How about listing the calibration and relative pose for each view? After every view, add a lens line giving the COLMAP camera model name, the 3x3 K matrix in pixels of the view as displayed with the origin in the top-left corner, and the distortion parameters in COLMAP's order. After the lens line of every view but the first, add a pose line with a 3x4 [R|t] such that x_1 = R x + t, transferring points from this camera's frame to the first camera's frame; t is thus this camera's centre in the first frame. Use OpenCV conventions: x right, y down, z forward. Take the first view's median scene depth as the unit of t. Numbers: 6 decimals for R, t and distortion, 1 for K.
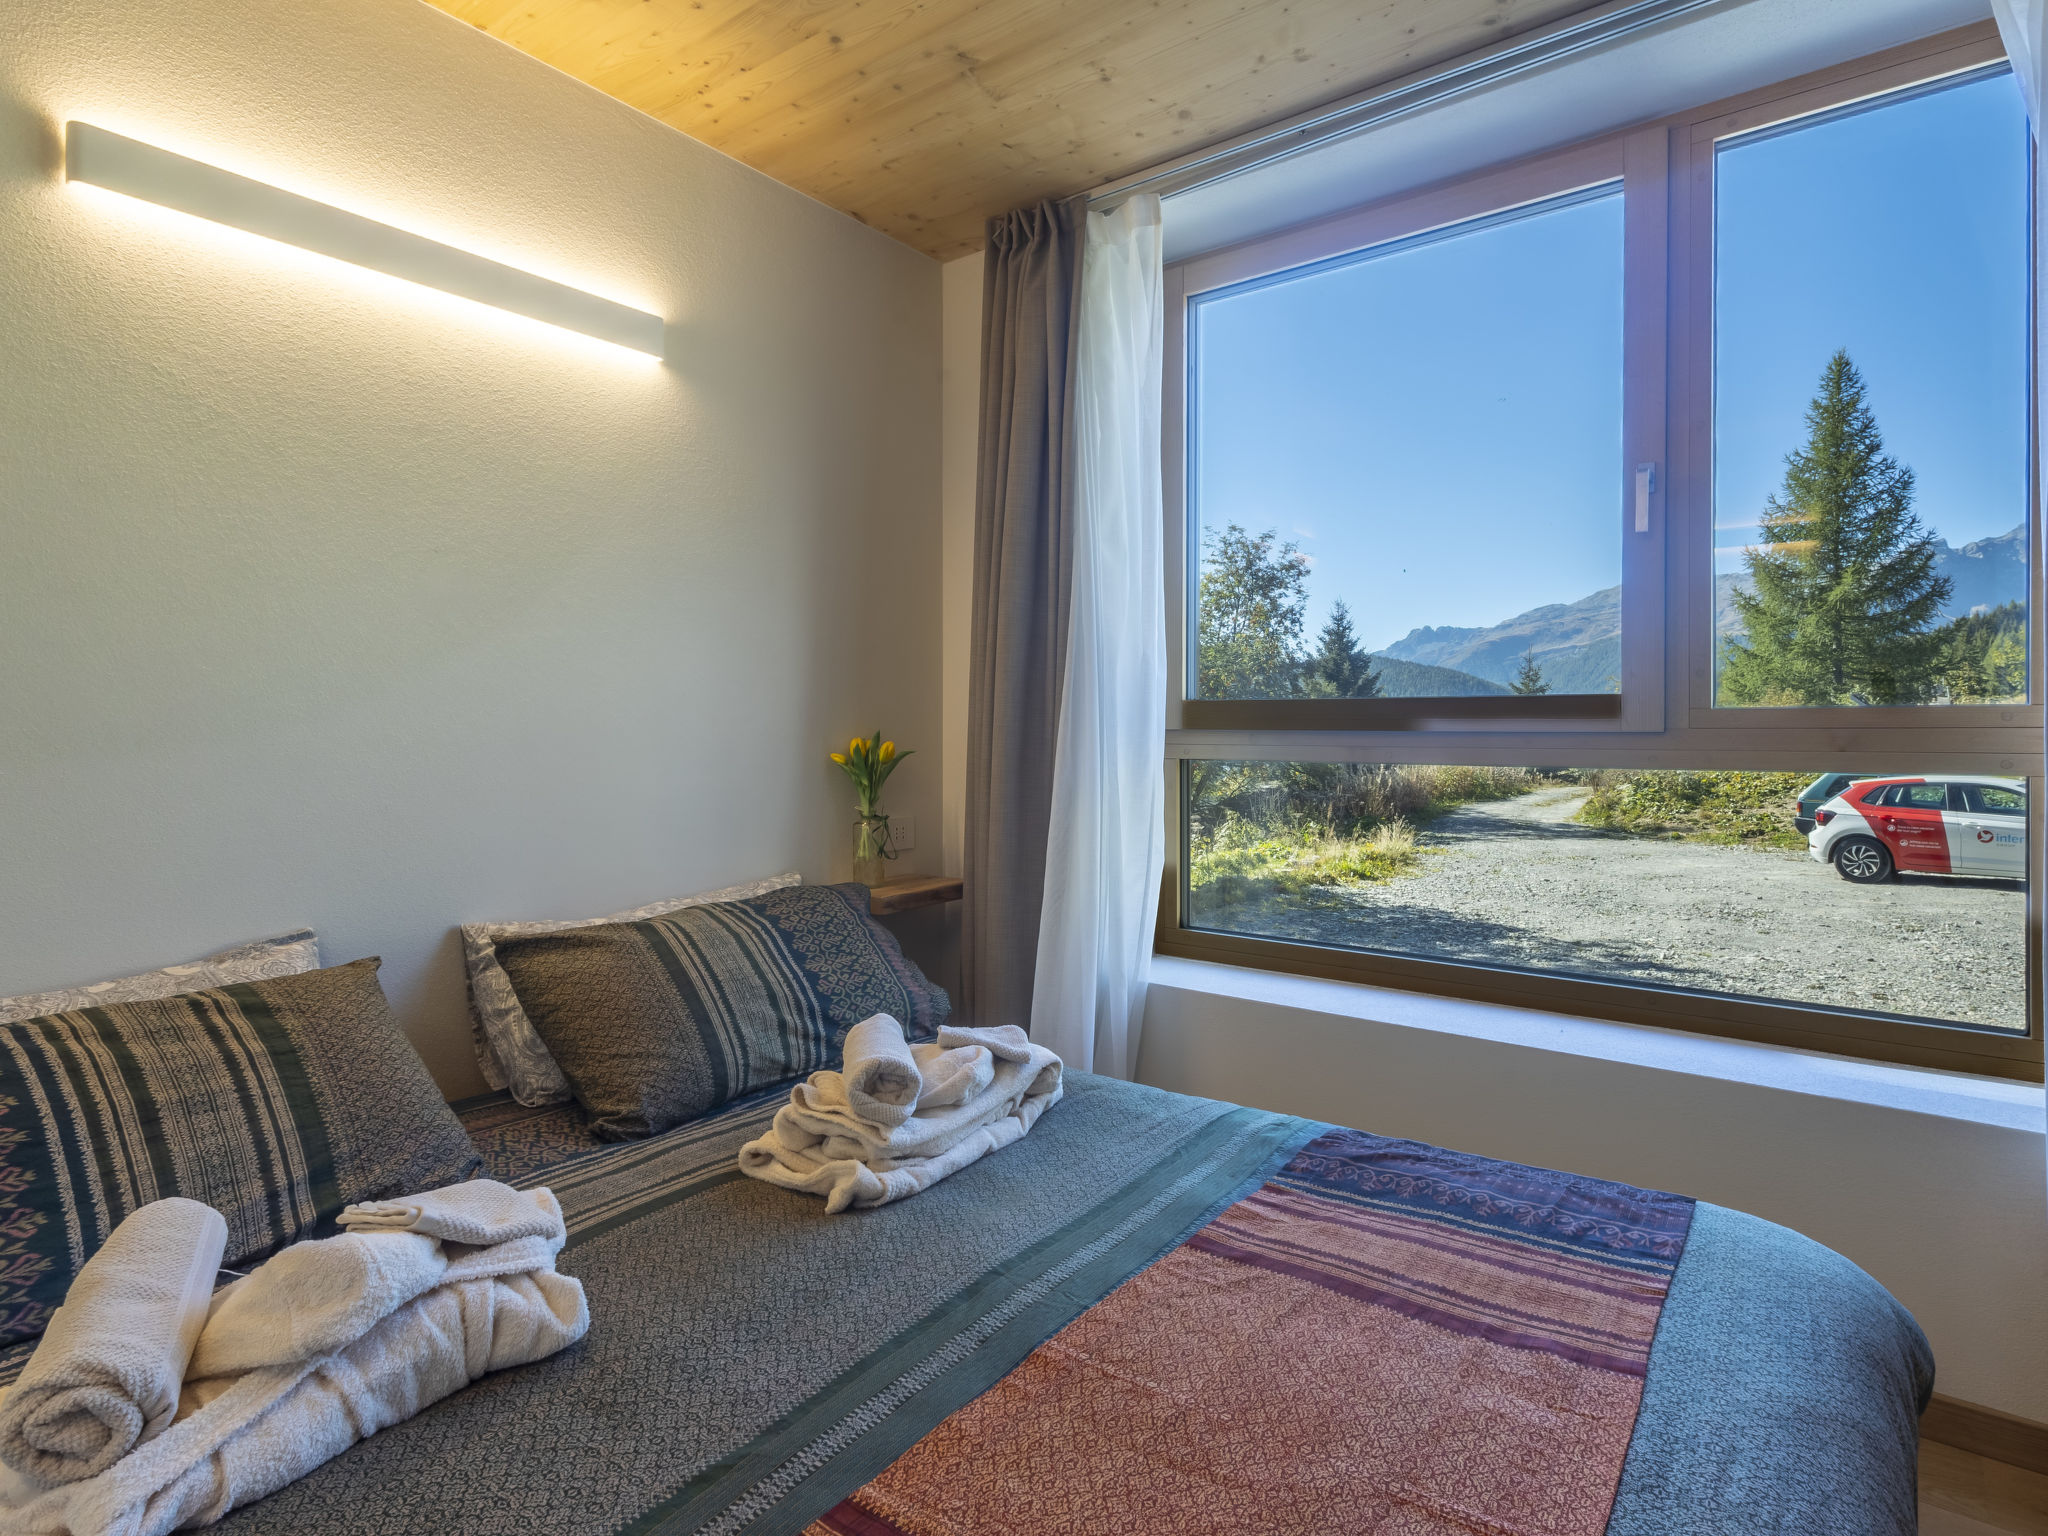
lens RADIAL K [[931.7, 0, 1026.6], [0, 931.7, 728.4], [0, 0, 1]] dist [0.009869, -0.005182]
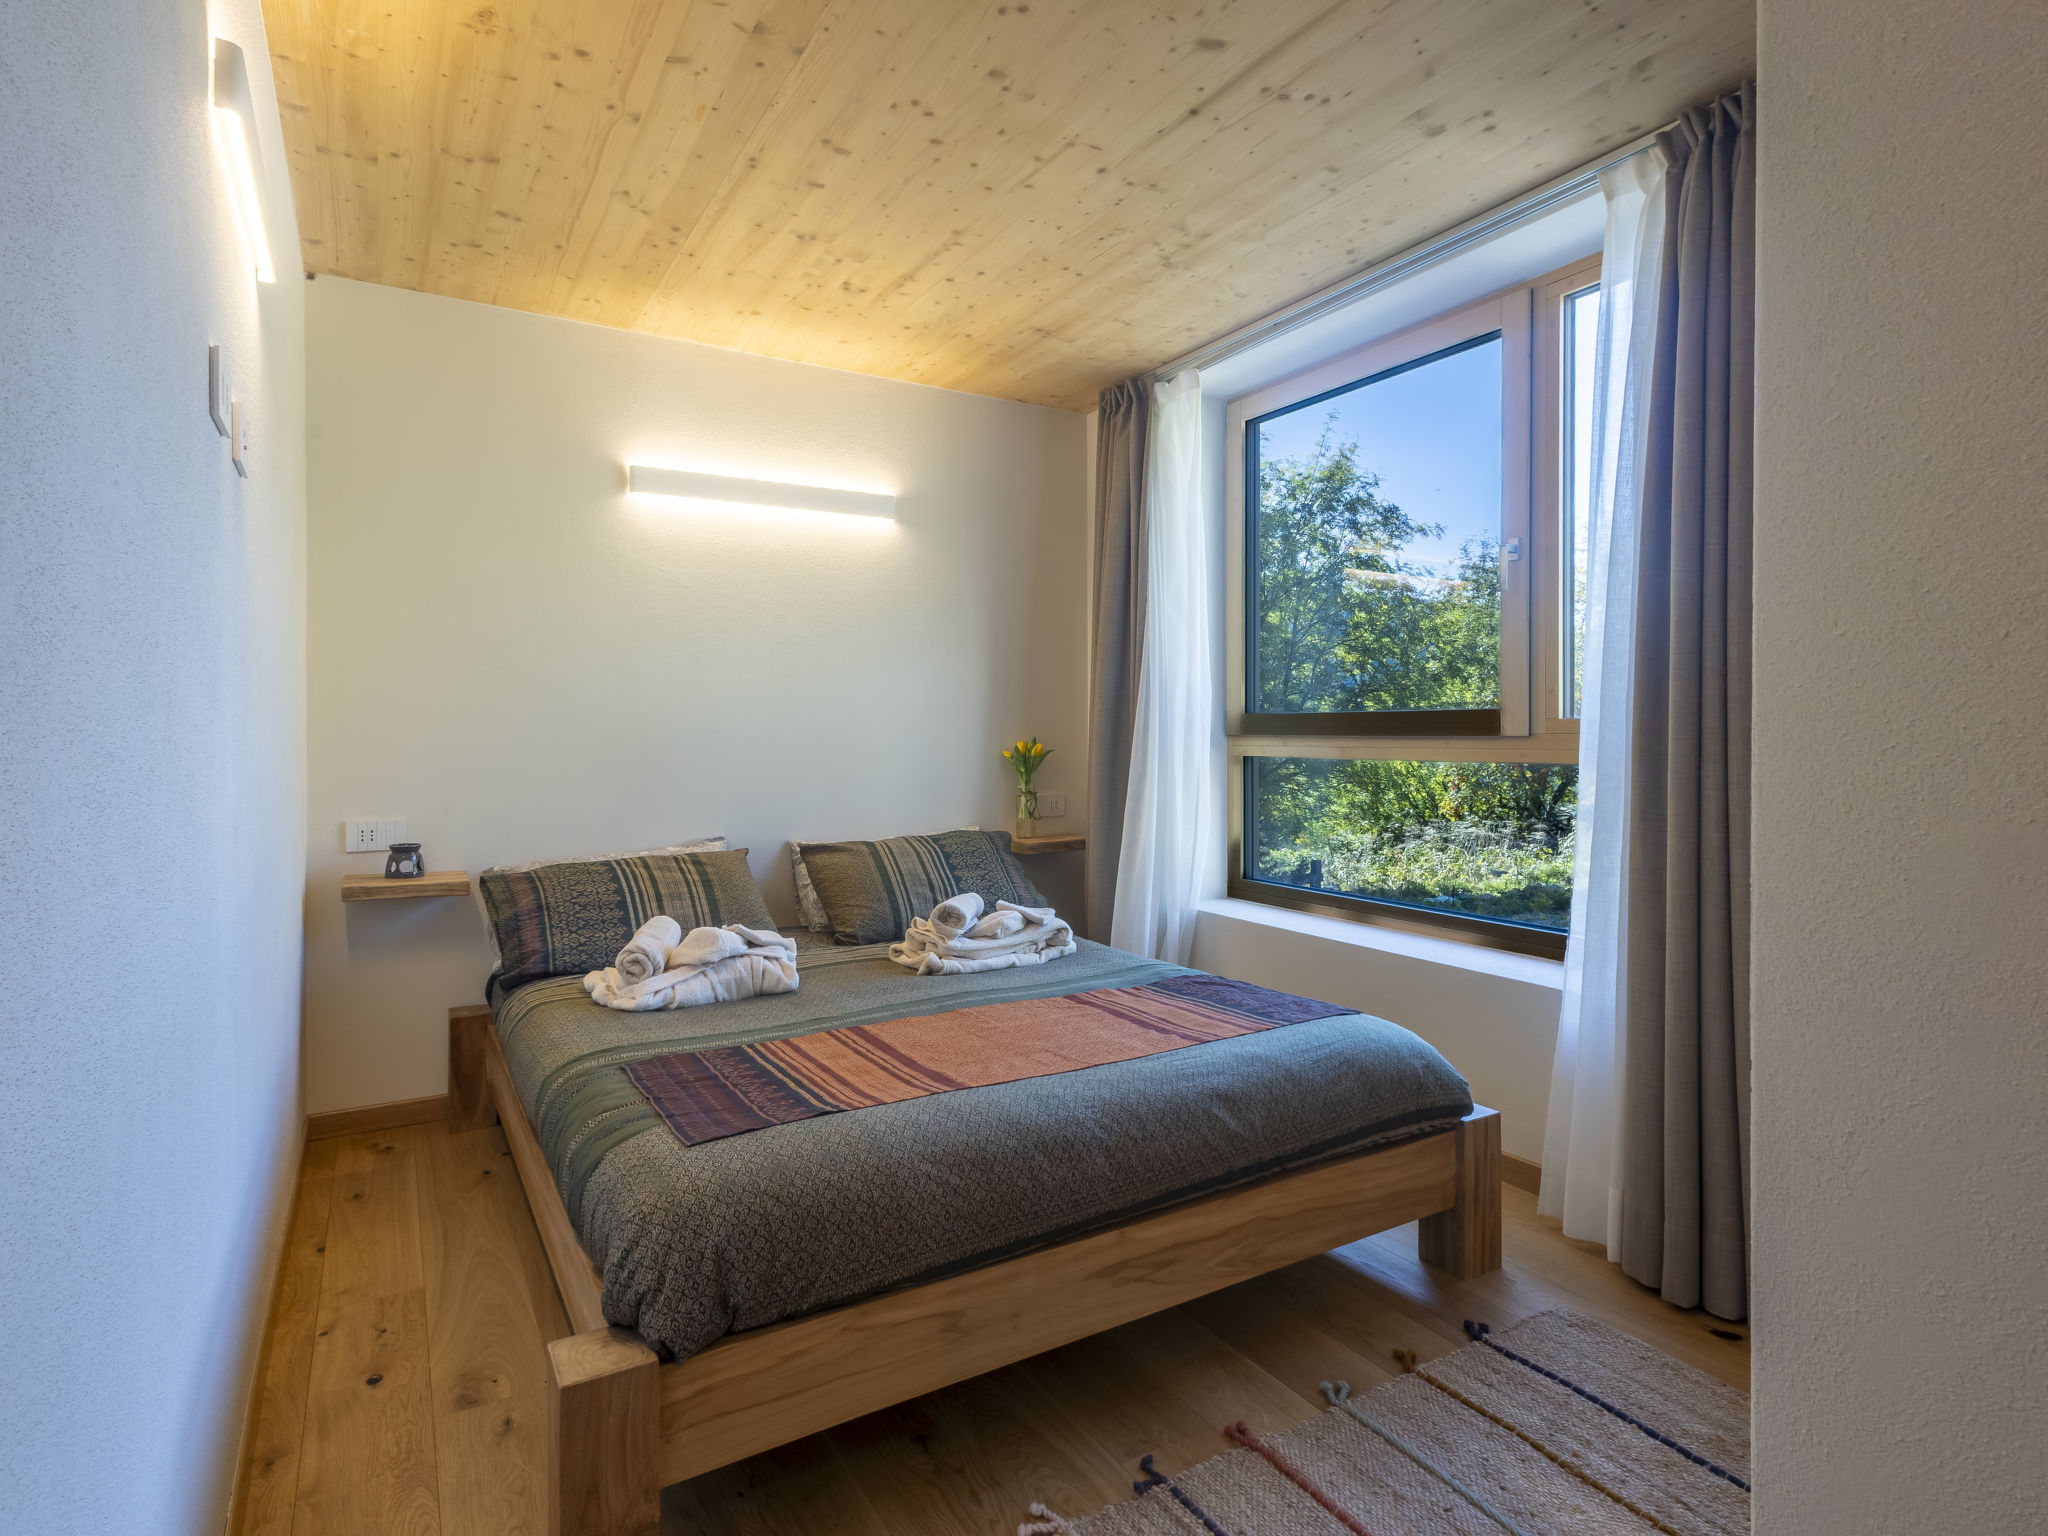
lens RADIAL K [[931.7, 0, 1026.6], [0, 931.7, 728.4], [0, 0, 1]] dist [0.009869, -0.005182]
pose [[0.923581, -0.007400, -0.383333, 0.637975], [0.006165, 0.999971, -0.004451, -0.006021], [0.383355, 0.001747, 0.923599, -0.635495]]
